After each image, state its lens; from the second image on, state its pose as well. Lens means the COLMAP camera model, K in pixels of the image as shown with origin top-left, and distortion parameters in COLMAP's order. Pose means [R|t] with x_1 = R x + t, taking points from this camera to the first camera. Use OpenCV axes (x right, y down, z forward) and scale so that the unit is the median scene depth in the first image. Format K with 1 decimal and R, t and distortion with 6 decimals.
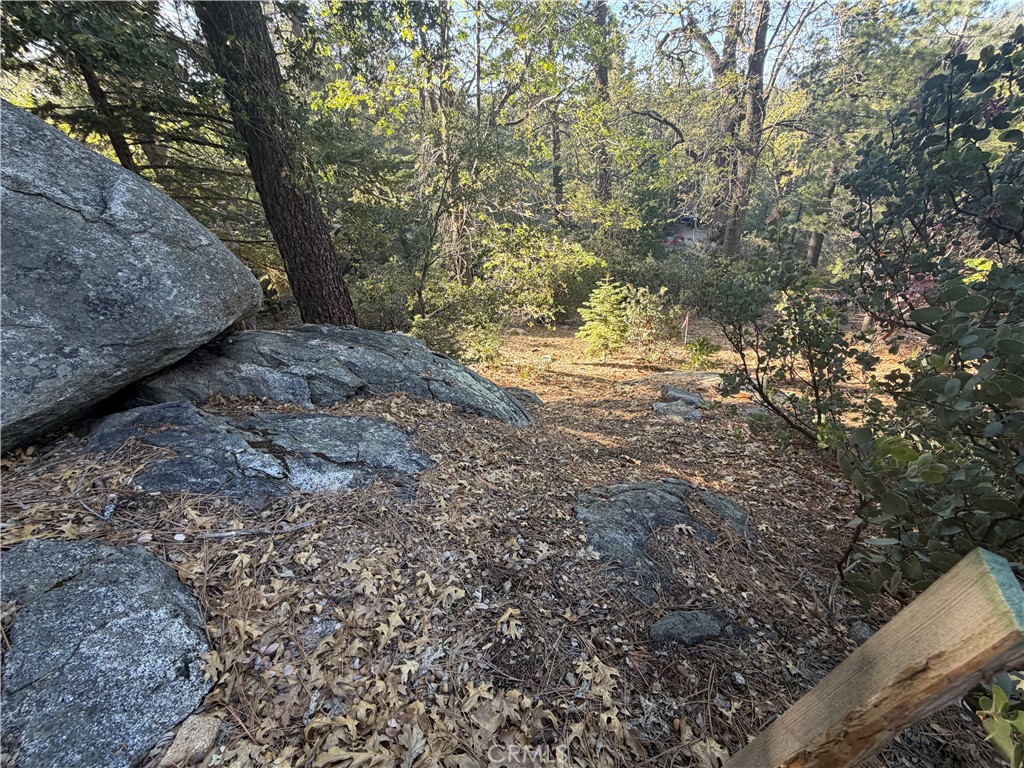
lens RADIAL K [[415.3, 0, 512.1], [0, 415.3, 382.7], [0, 0, 1]] dist [-0.002875, -0.000529]
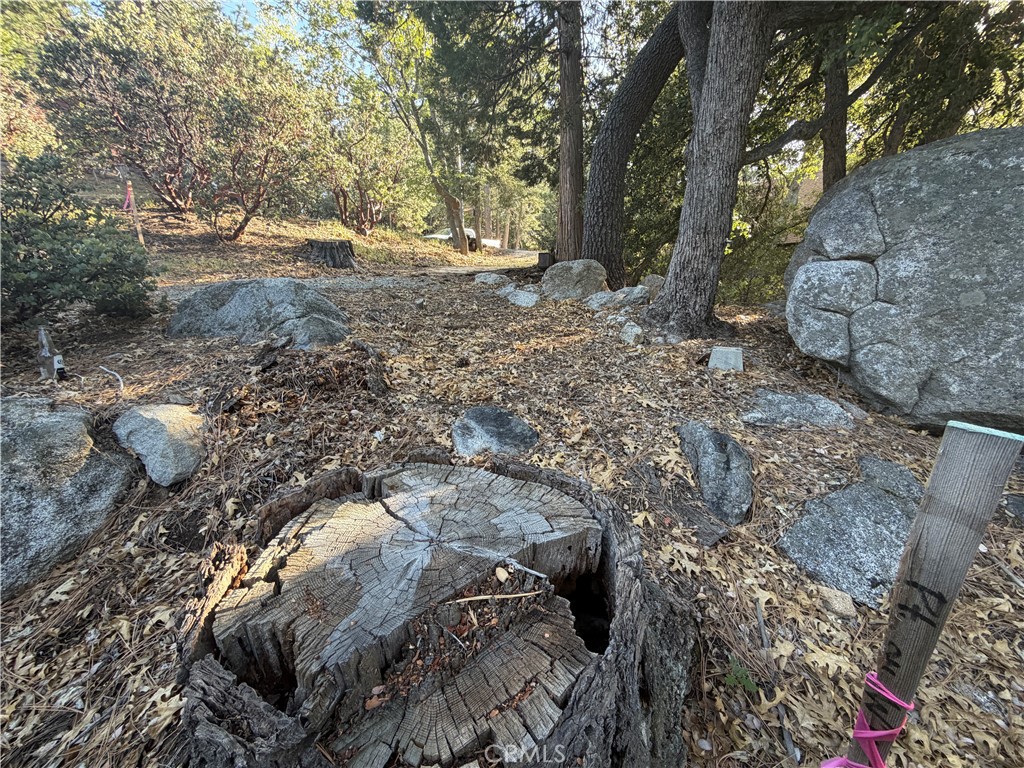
lens RADIAL K [[415.3, 0, 512.4], [0, 415.3, 383.2], [0, 0, 1]] dist [-0.002875, -0.000529]
pose [[-0.347616, 0.324518, -0.879688, 0.495084], [-0.397784, 0.798543, 0.451772, 0.042468], [0.849077, 0.506969, -0.148498, -0.099838]]
